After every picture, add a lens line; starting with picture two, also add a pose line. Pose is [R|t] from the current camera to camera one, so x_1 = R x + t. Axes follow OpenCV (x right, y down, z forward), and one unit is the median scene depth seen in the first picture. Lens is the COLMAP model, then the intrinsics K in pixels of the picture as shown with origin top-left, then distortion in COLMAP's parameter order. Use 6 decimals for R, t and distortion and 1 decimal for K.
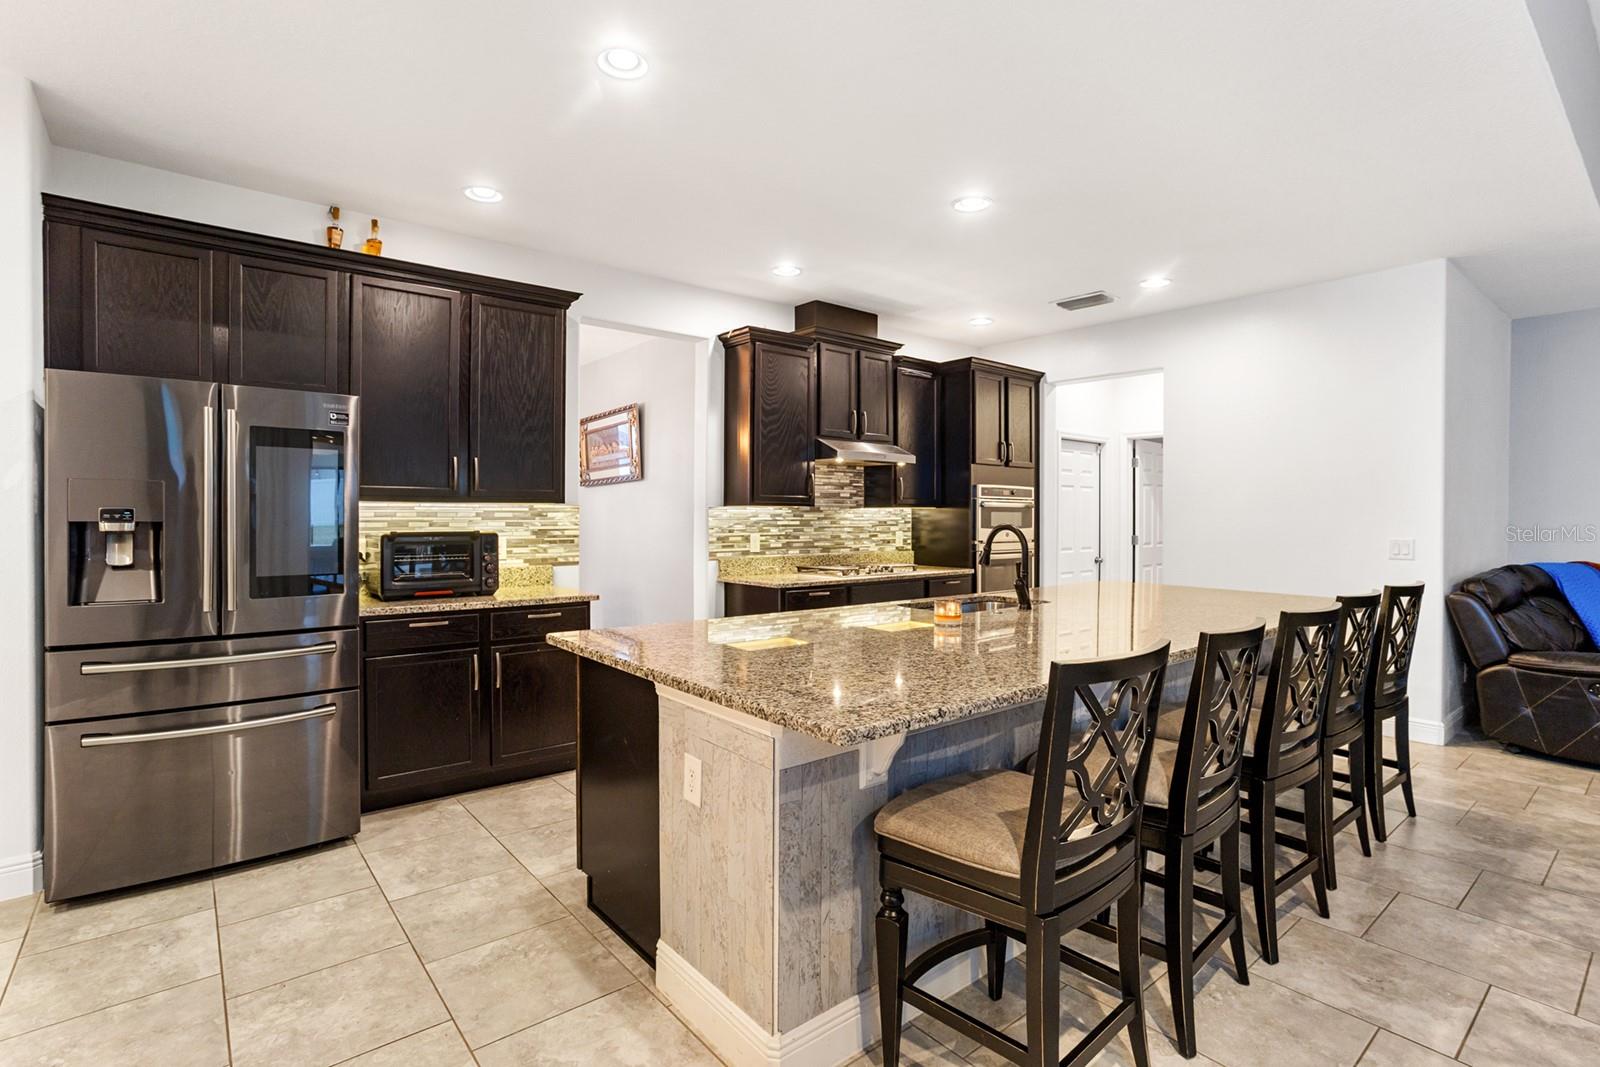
lens RADIAL K [[755.4, 0, 794.6], [0, 755.4, 516.0], [0, 0, 1]] dist [-0.000885, 0.000457]
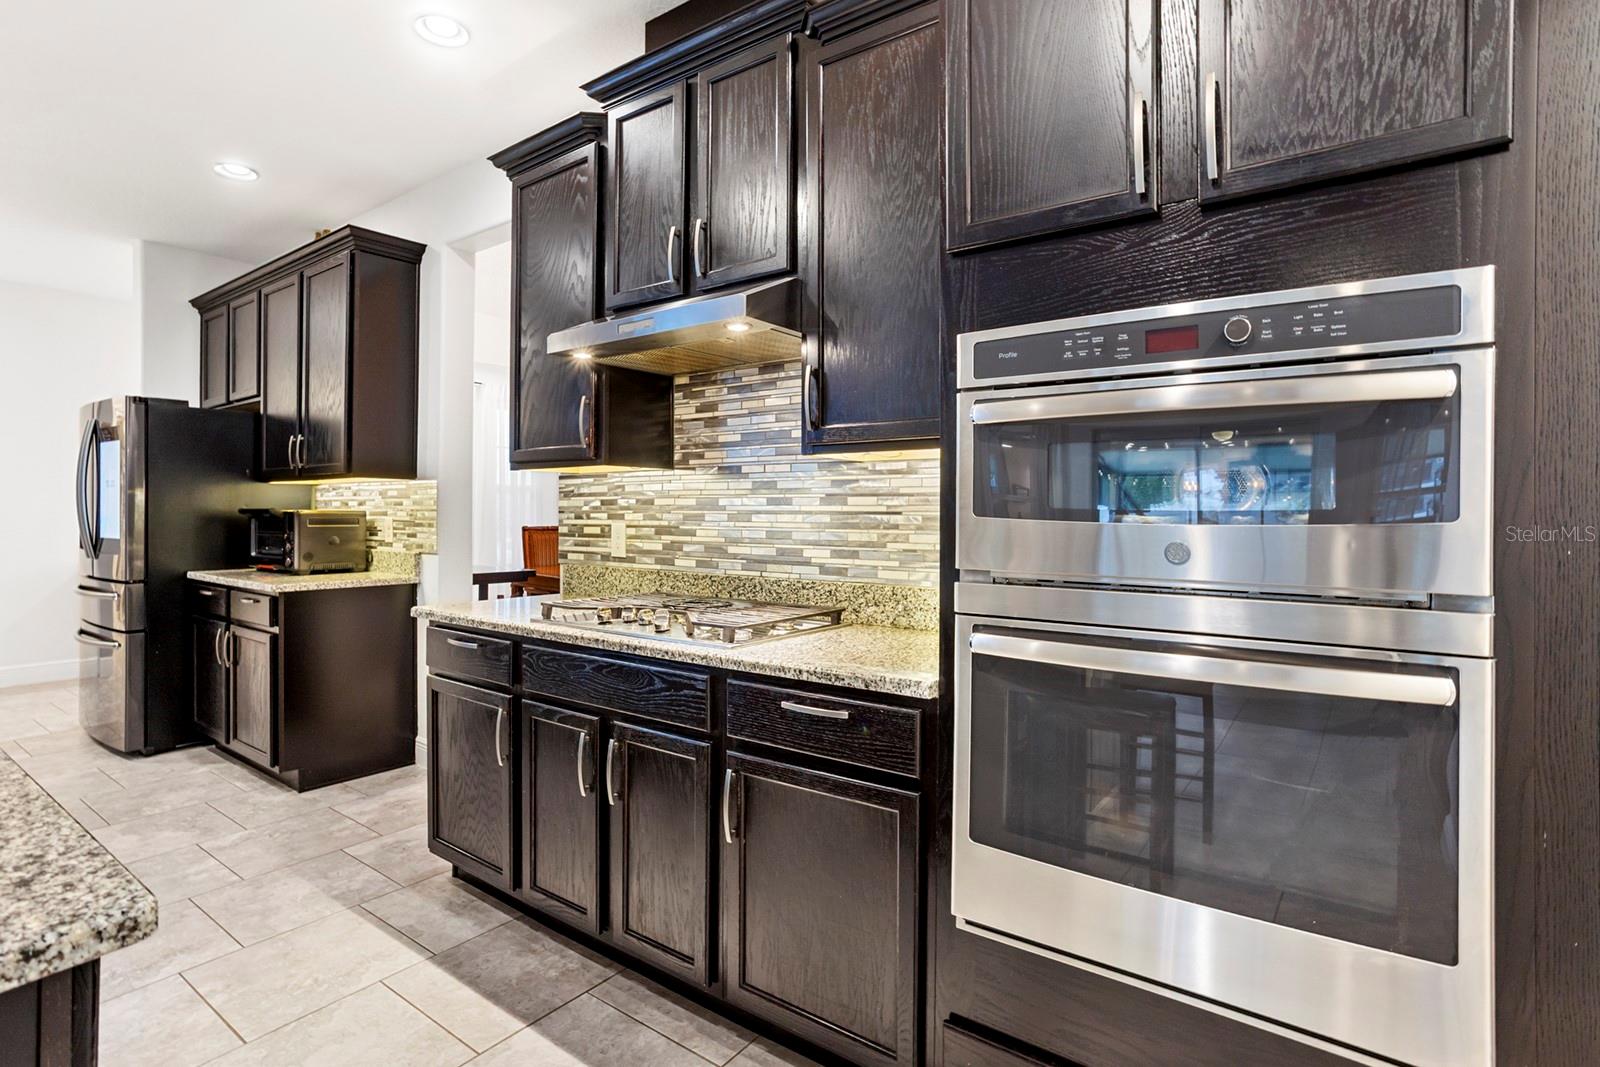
lens RADIAL K [[755.4, 0, 794.6], [0, 755.4, 516.0], [0, 0, 1]] dist [-0.000885, 0.000457]
pose [[0.267633, -0.003637, -0.963514, 0.470199], [-0.008487, 0.999945, -0.006132, 0.019305], [0.963484, 0.009819, 0.267587, 0.903253]]
